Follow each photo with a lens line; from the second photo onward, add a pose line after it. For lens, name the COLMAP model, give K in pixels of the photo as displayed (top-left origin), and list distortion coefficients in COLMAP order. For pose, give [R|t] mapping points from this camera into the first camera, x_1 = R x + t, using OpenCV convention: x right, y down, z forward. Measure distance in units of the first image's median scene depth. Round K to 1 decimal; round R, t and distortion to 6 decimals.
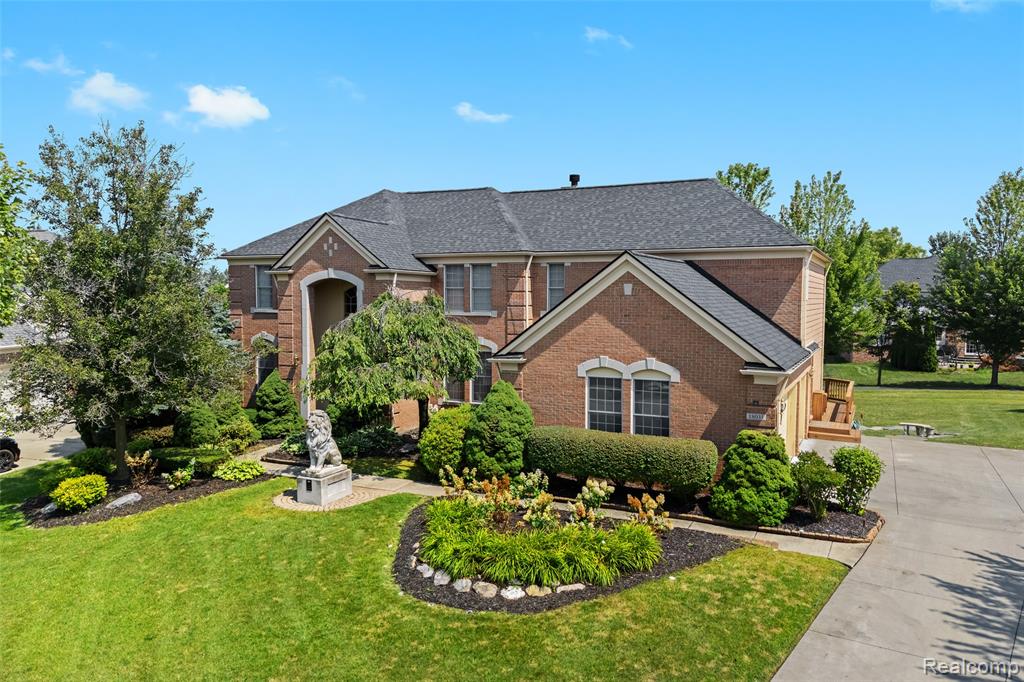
lens RADIAL K [[745.5, 0, 512.0], [0, 745.5, 341.0], [0, 0, 1]] dist [0.066692, -0.062334]
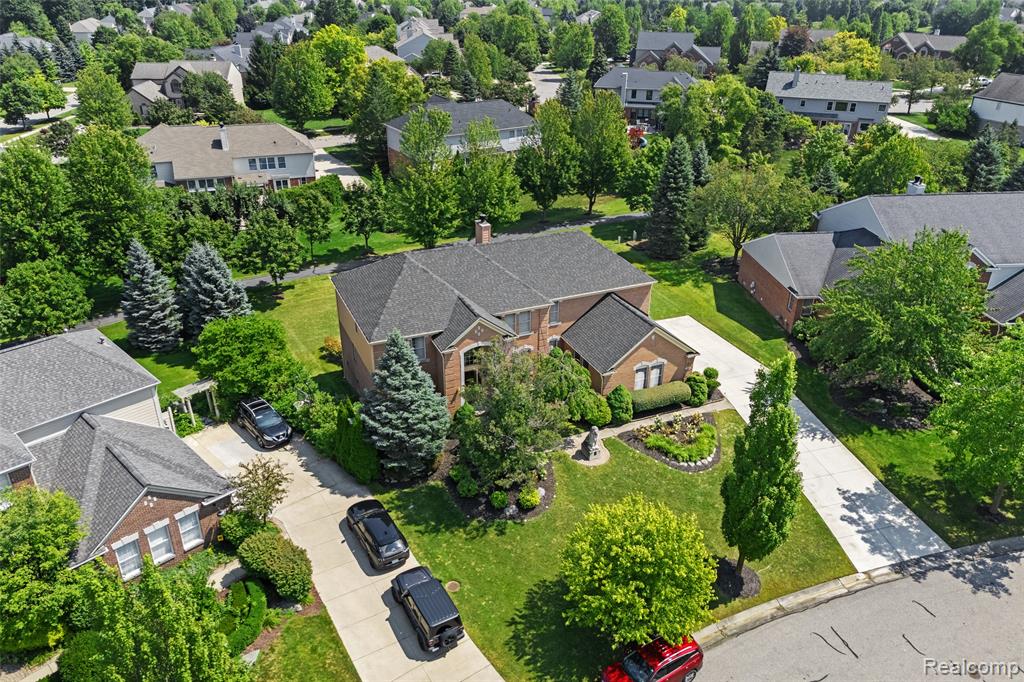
lens RADIAL K [[745.5, 0, 512.0], [0, 745.5, 341.0], [0, 0, 1]] dist [0.066692, -0.062334]
pose [[0.651516, -0.342168, 0.677088, -2.031125], [0.040459, 0.906910, 0.419377, -1.225545], [-0.757555, -0.245836, 0.604710, -0.232451]]
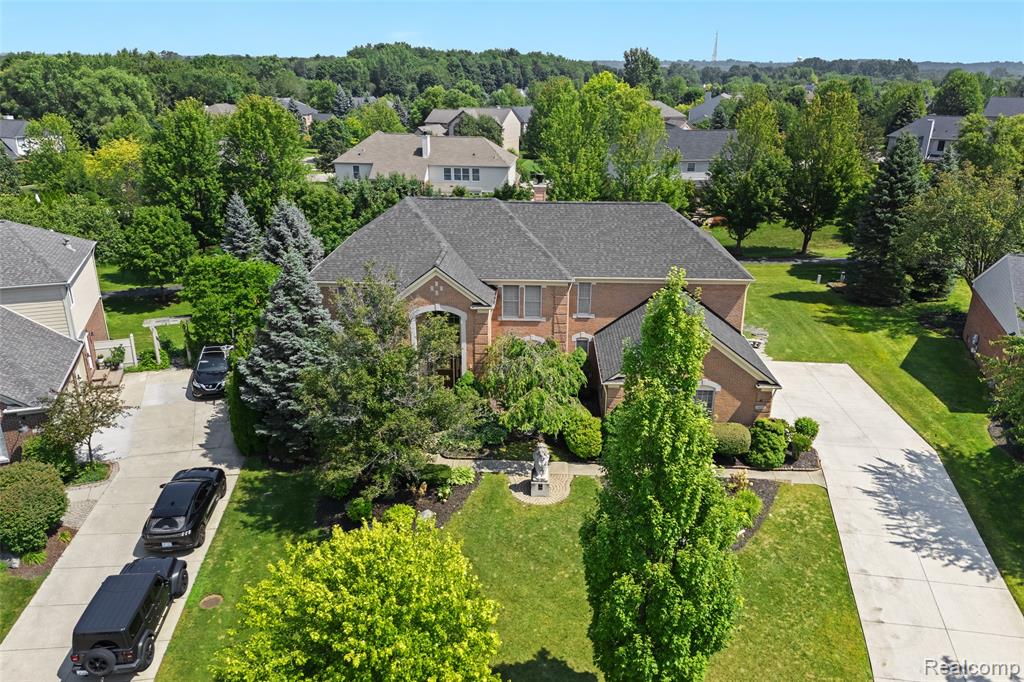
lens RADIAL K [[745.5, 0, 512.0], [0, 745.5, 341.0], [0, 0, 1]] dist [0.066692, -0.062334]
pose [[0.916194, -0.135524, 0.377124, -0.902363], [0.021254, 0.956188, 0.291982, -0.600509], [-0.400171, -0.259497, 0.878934, -0.351655]]
